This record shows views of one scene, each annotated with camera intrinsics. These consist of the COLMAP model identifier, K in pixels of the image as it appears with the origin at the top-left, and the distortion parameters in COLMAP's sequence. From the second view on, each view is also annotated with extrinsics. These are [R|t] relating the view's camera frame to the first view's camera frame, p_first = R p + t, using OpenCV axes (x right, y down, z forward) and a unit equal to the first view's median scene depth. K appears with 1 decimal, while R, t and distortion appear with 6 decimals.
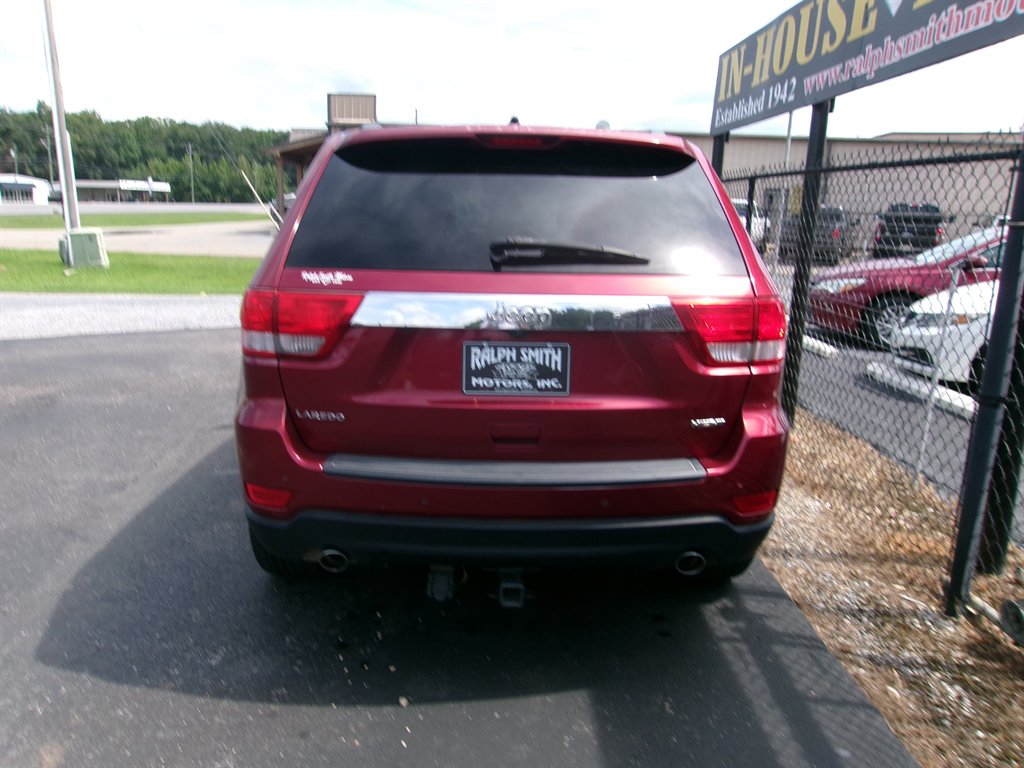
lens RADIAL K [[797.3, 0, 501.8], [0, 797.3, 383.9], [0, 0, 1]] dist [-0.004115, 0.034998]
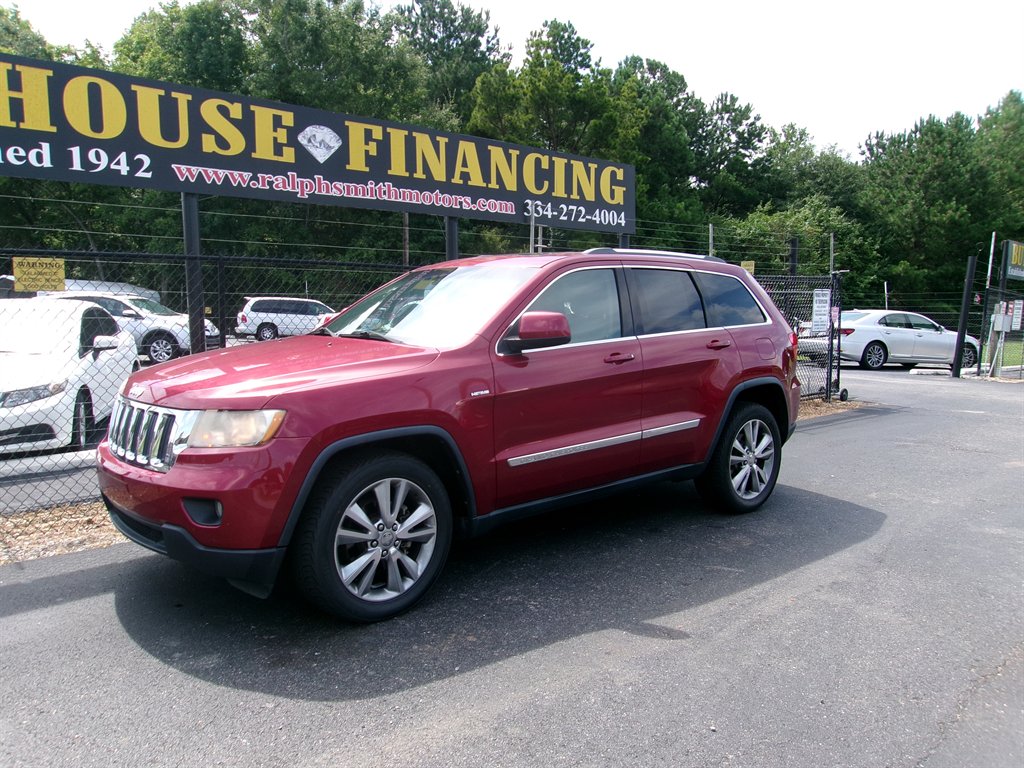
lens RADIAL K [[802.7, 0, 504.3], [0, 802.7, 383.5], [0, 0, 1]] dist [-0.047031, 0.103467]
pose [[-0.640270, -0.100921, 0.761492, -1.122120], [0.143988, 0.957992, 0.248030, -0.486559], [-0.754534, 0.268452, -0.598842, 2.186254]]
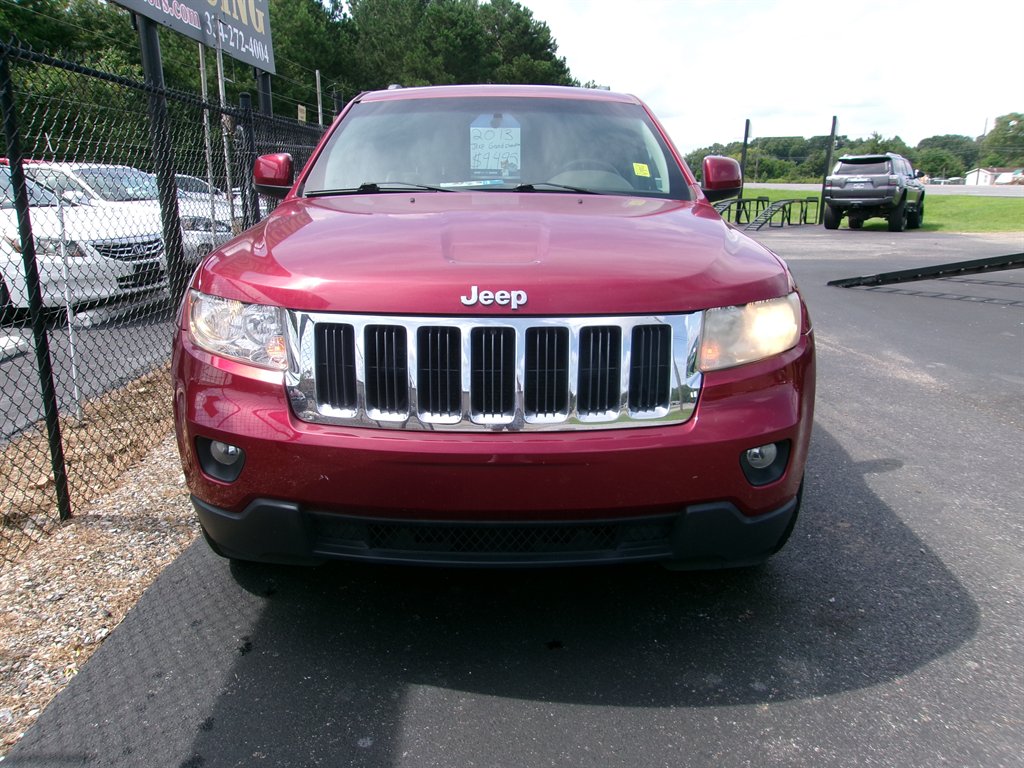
lens RADIAL K [[807.0, 0, 505.2], [0, 807.0, 379.6], [0, 0, 1]] dist [-0.047461, 0.075653]
pose [[-0.999574, -0.025871, 0.013531, -0.044178], [-0.017110, 0.894610, 0.446521, -0.483078], [-0.023657, 0.446099, -0.894671, 2.438806]]
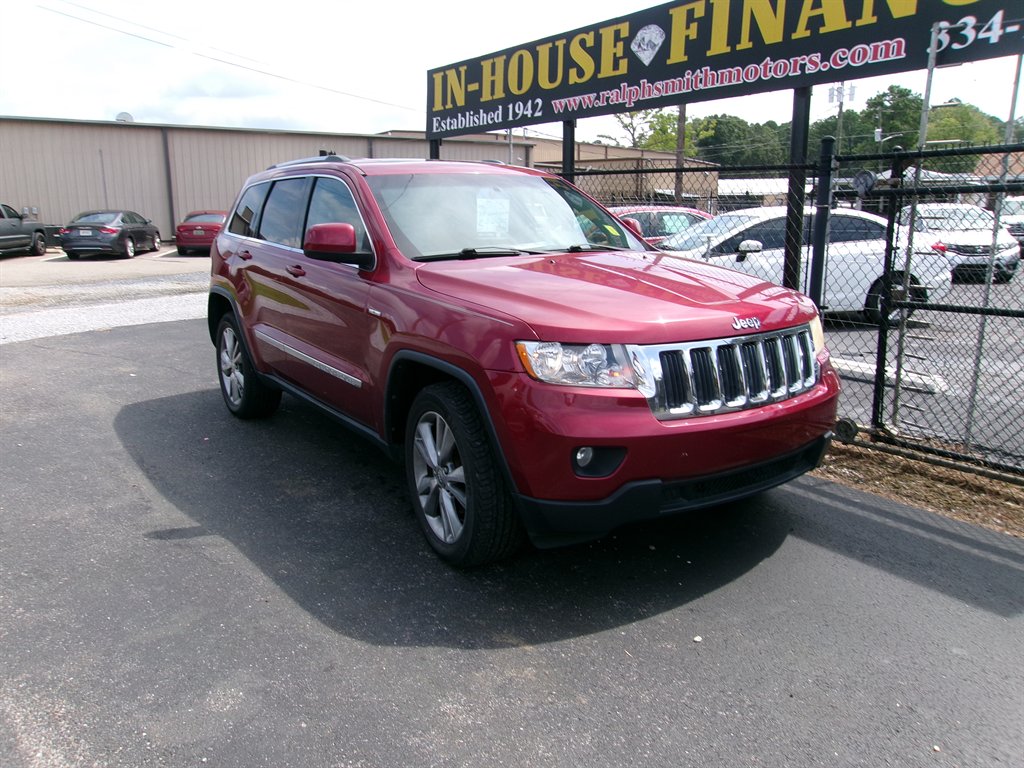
lens RADIAL K [[802.7, 0, 504.3], [0, 802.7, 383.5], [0, 0, 1]] dist [-0.047031, 0.103467]
pose [[0.824978, -0.149194, 0.545117, -0.745160], [0.145199, 0.988103, 0.050691, -0.004624], [-0.546195, 0.037331, 0.836826, -0.052365]]
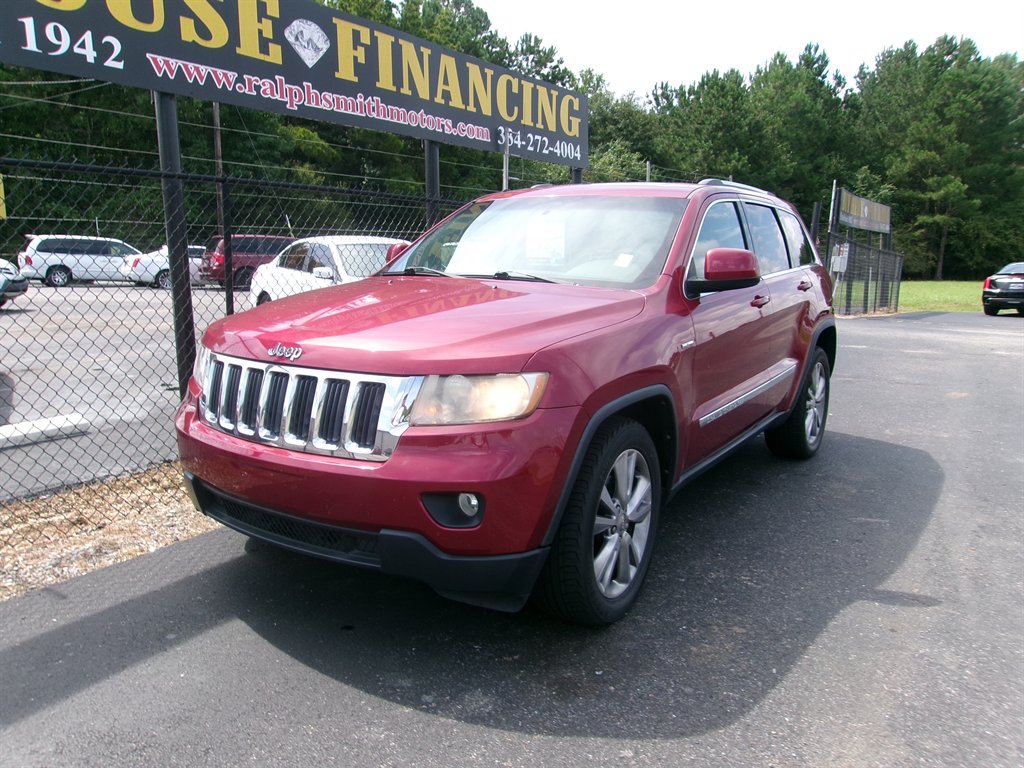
lens RADIAL K [[799.2, 0, 504.0], [0, 799.2, 381.6], [0, 0, 1]] dist [-0.031013, 0.078421]
pose [[-0.815924, -0.126953, 0.564049, -0.629666], [0.093523, 0.933764, 0.345452, -0.508218], [-0.570545, 0.334614, -0.750008, 2.395114]]
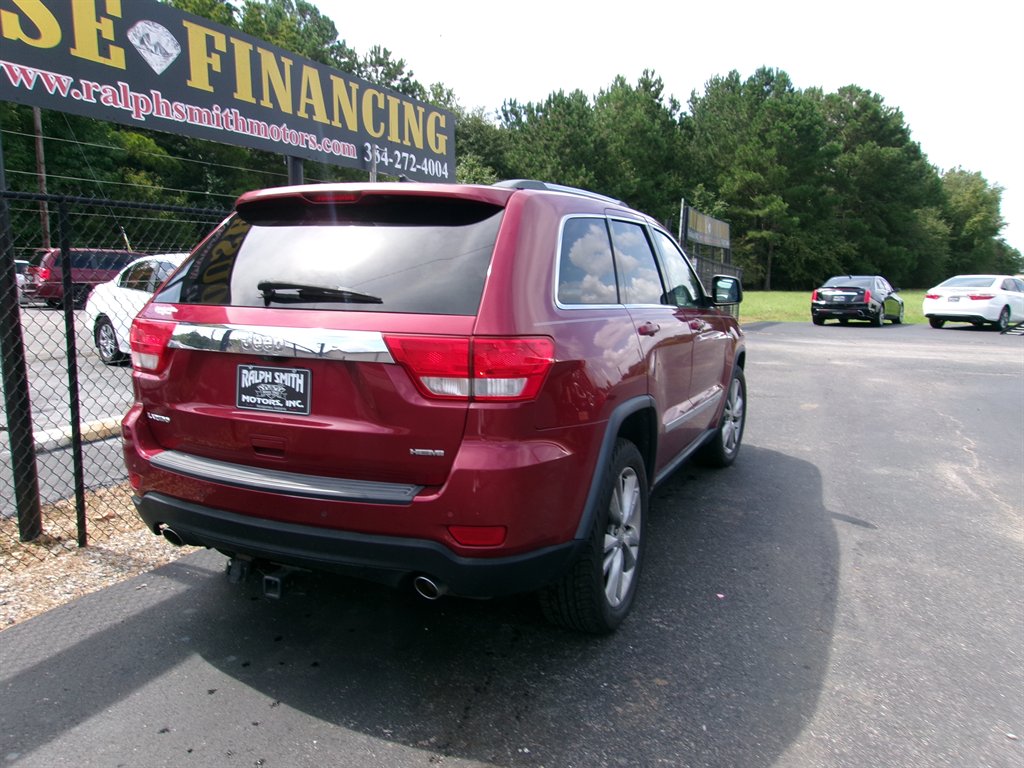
lens RADIAL K [[798.8, 0, 503.3], [0, 798.8, 381.4], [0, 0, 1]] dist [-0.032089, 0.065264]
pose [[-0.906404, -0.096086, 0.411338, -0.549609], [0.057538, 0.936624, 0.345578, -0.521453], [-0.418474, 0.336901, -0.843432, 2.354154]]
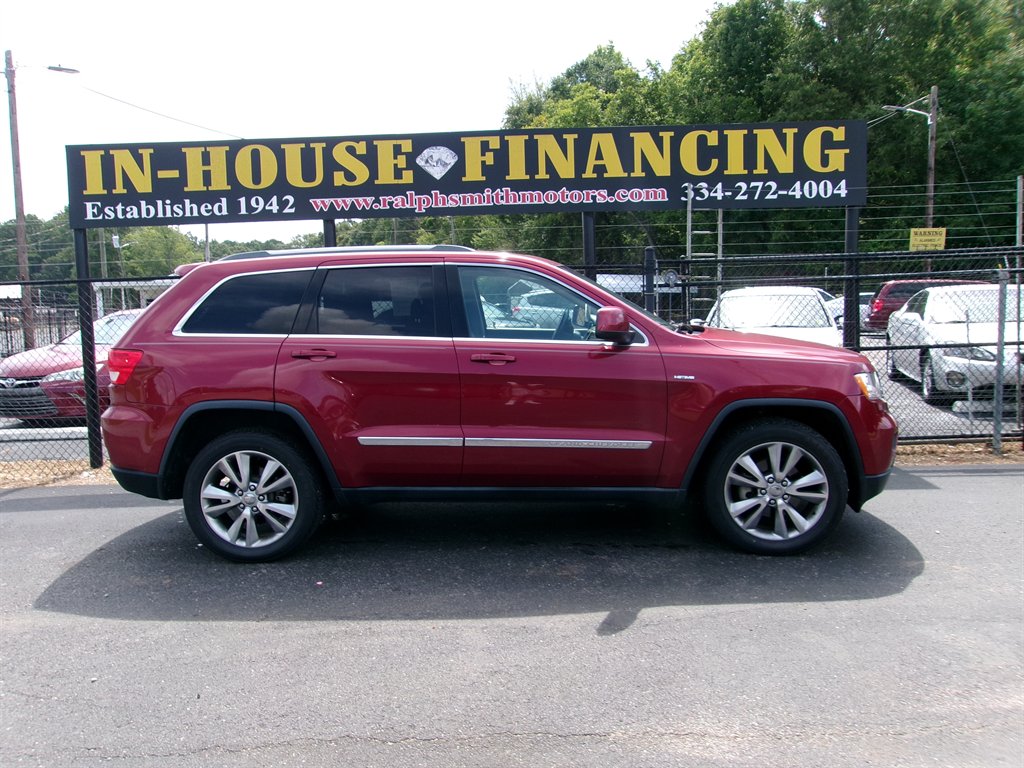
lens RADIAL K [[807.0, 0, 505.2], [0, 807.0, 379.6], [0, 0, 1]] dist [-0.047461, 0.075653]
pose [[0.032278, -0.124306, 0.991719, -1.541041], [0.238941, 0.964424, 0.113108, -0.267414], [-0.970497, 0.233312, 0.060832, 1.080816]]
